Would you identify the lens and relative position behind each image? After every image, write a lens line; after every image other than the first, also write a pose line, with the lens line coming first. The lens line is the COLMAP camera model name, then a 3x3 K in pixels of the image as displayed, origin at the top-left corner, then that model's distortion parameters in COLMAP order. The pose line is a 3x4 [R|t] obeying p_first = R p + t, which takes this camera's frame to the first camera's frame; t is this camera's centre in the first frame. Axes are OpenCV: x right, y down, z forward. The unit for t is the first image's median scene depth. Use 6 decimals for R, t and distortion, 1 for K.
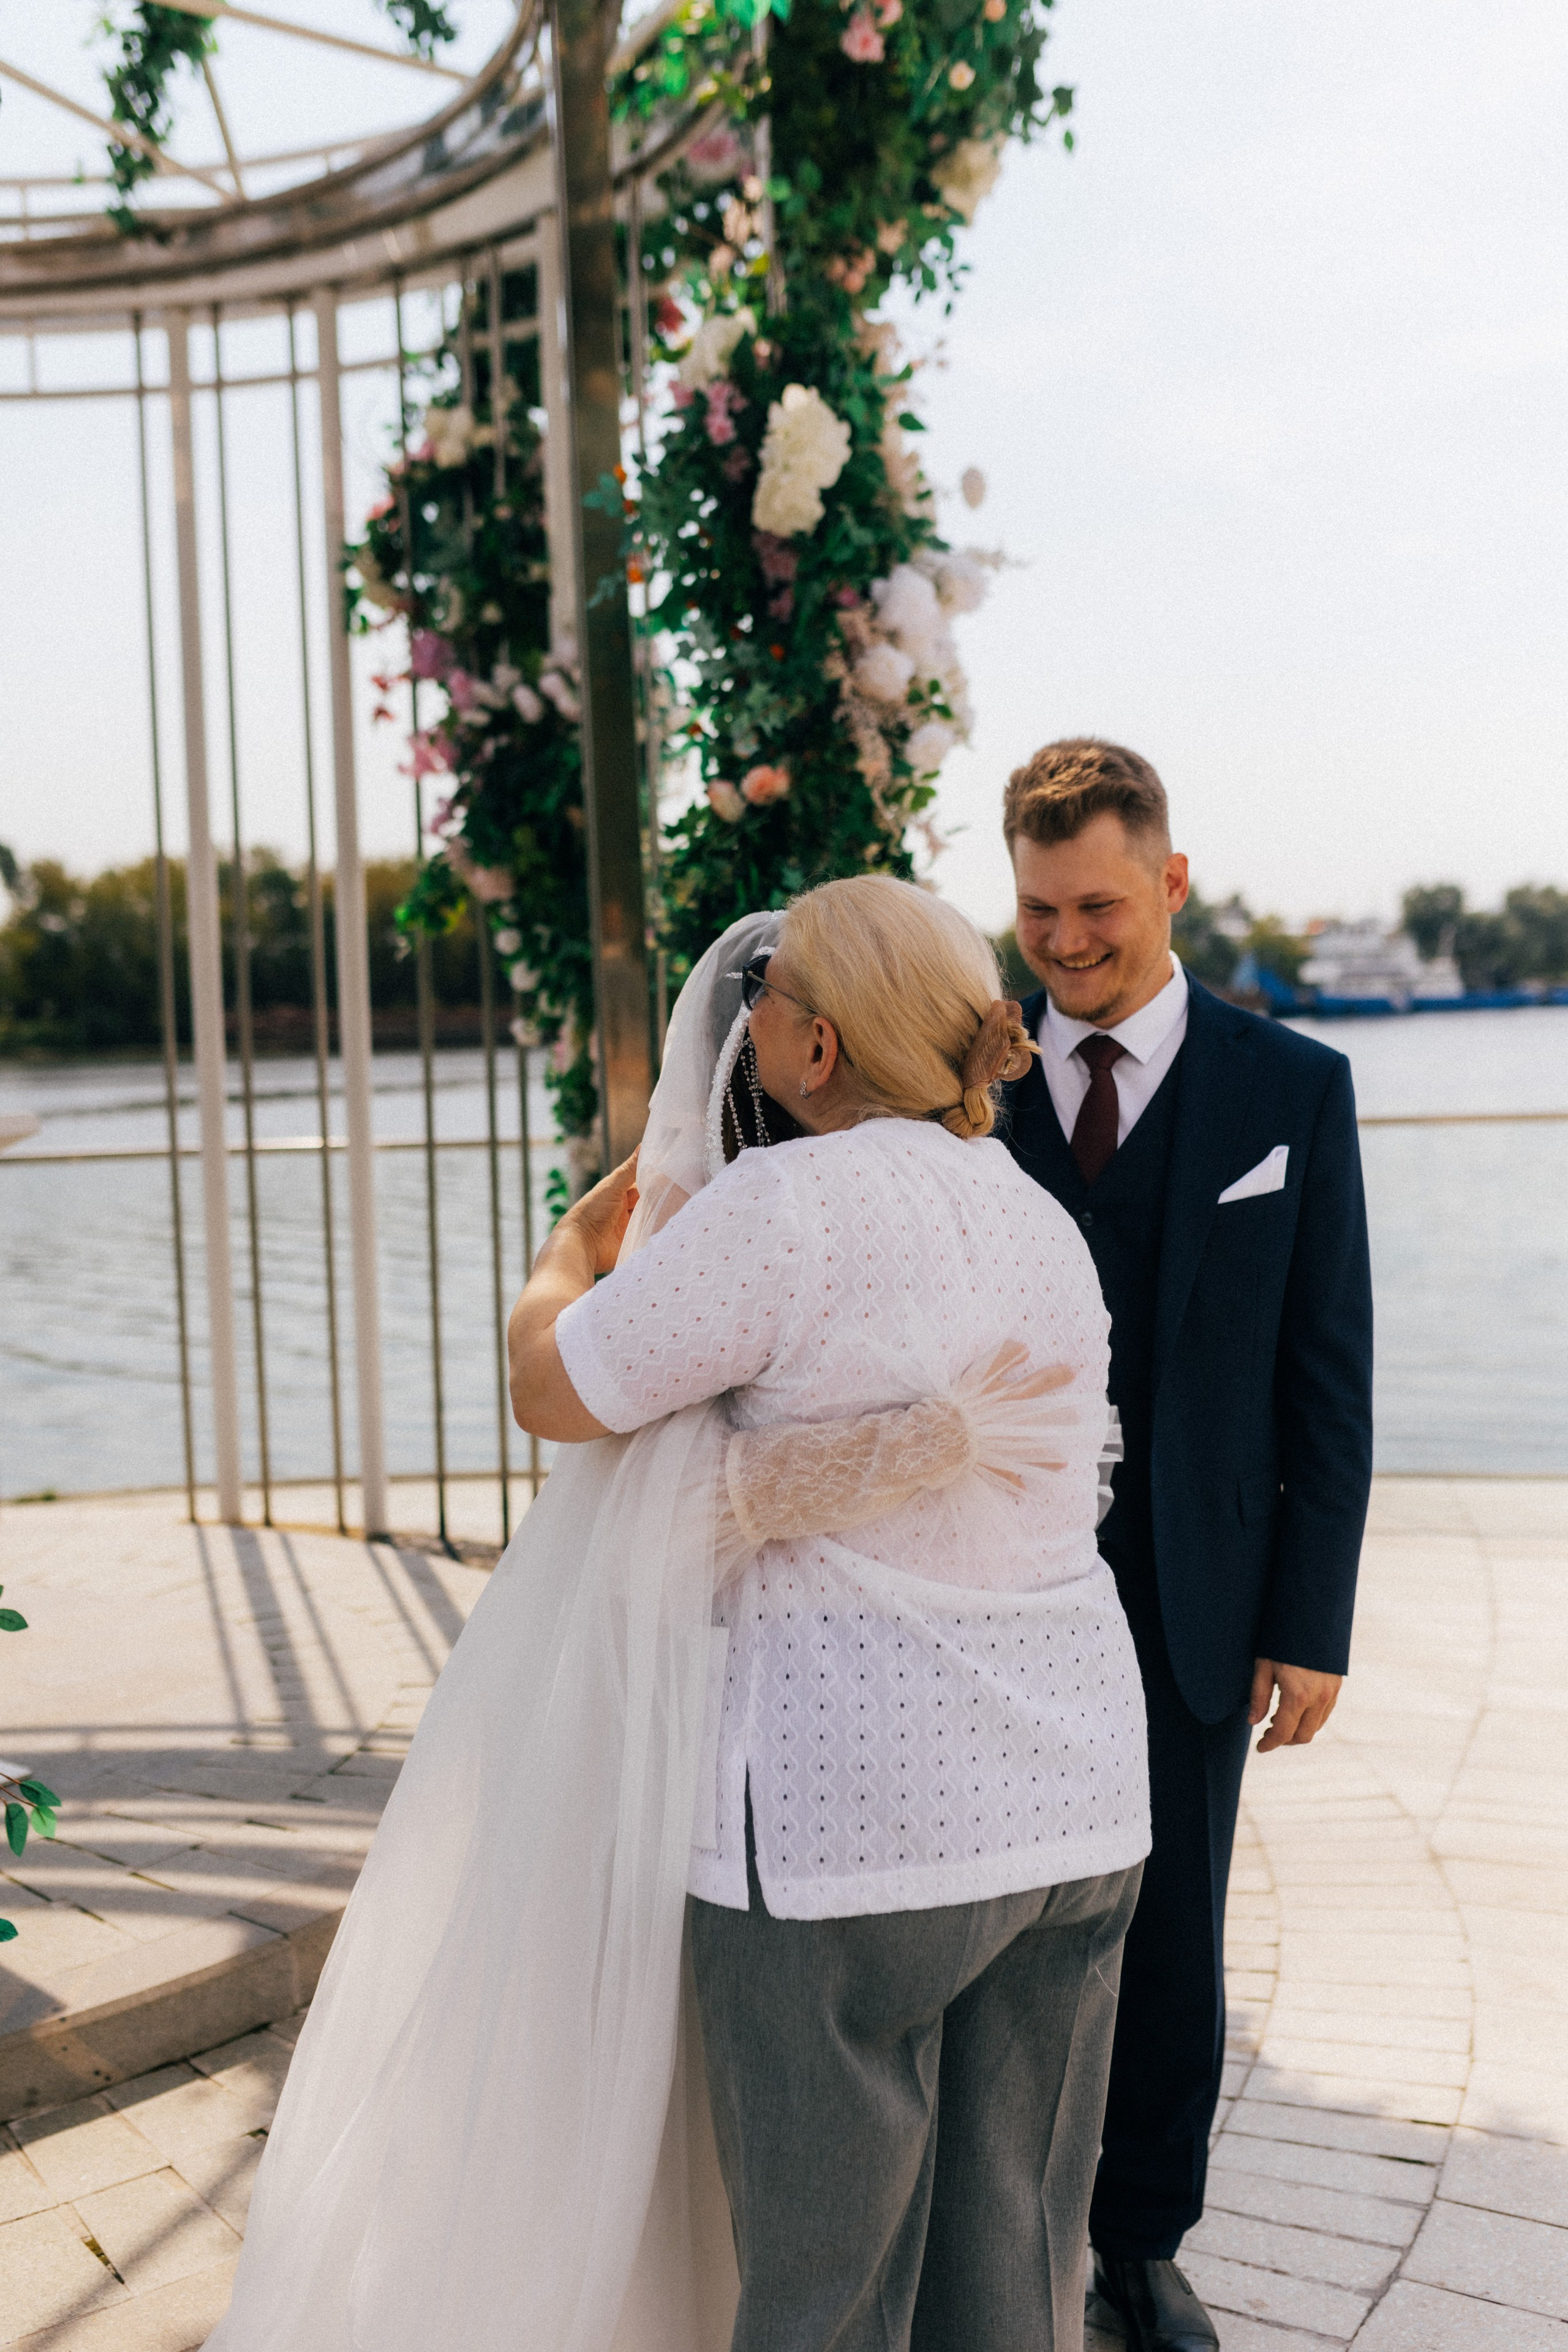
lens RADIAL K [[2221.0, 0, 784.0], [0, 2221.0, 1176.0], [0, 0, 1]] dist [-0.001932, -0.086640]
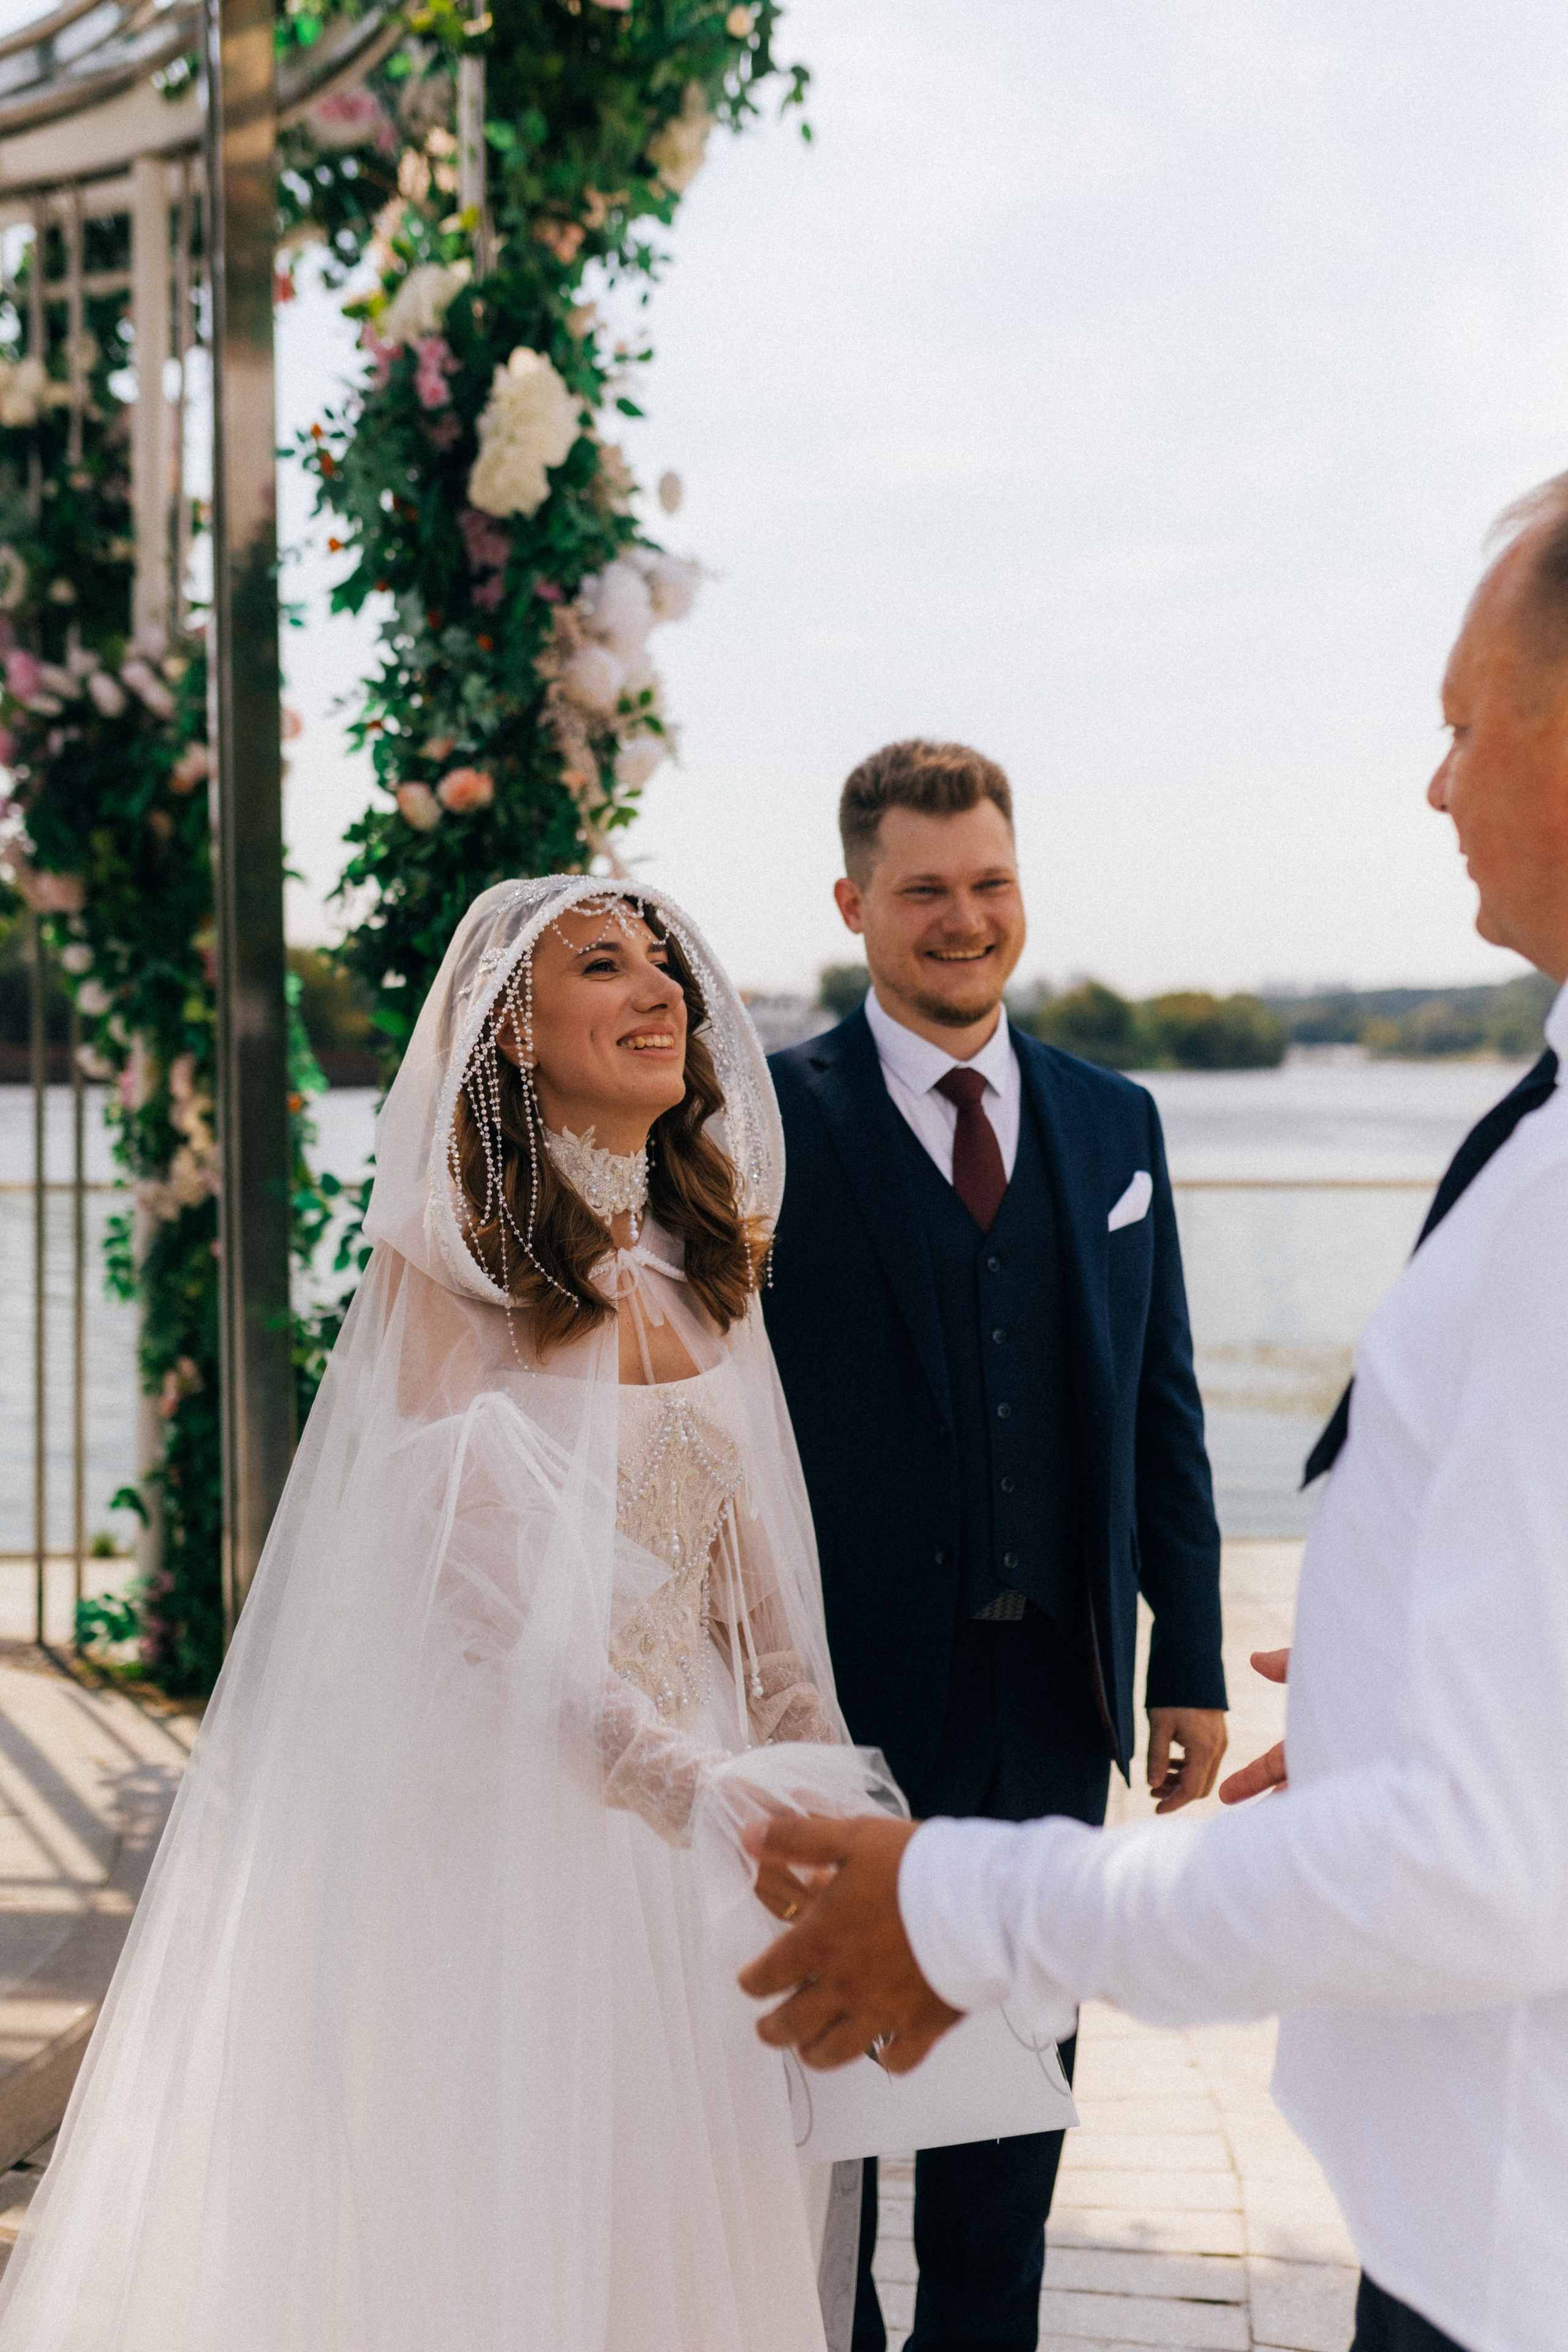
lens RADIAL K [[2227.2, 0, 784.0], [0, 2227.2, 1176.0], [0, 0, 1]] dist [-0.012086, -0.031477]
pose [[0.967091, 0.025767, 0.253122, -0.104541], [-0.018906, 0.999386, -0.029503, 0.003158], [-0.253727, 0.023747, 0.966984, 0.100942]]
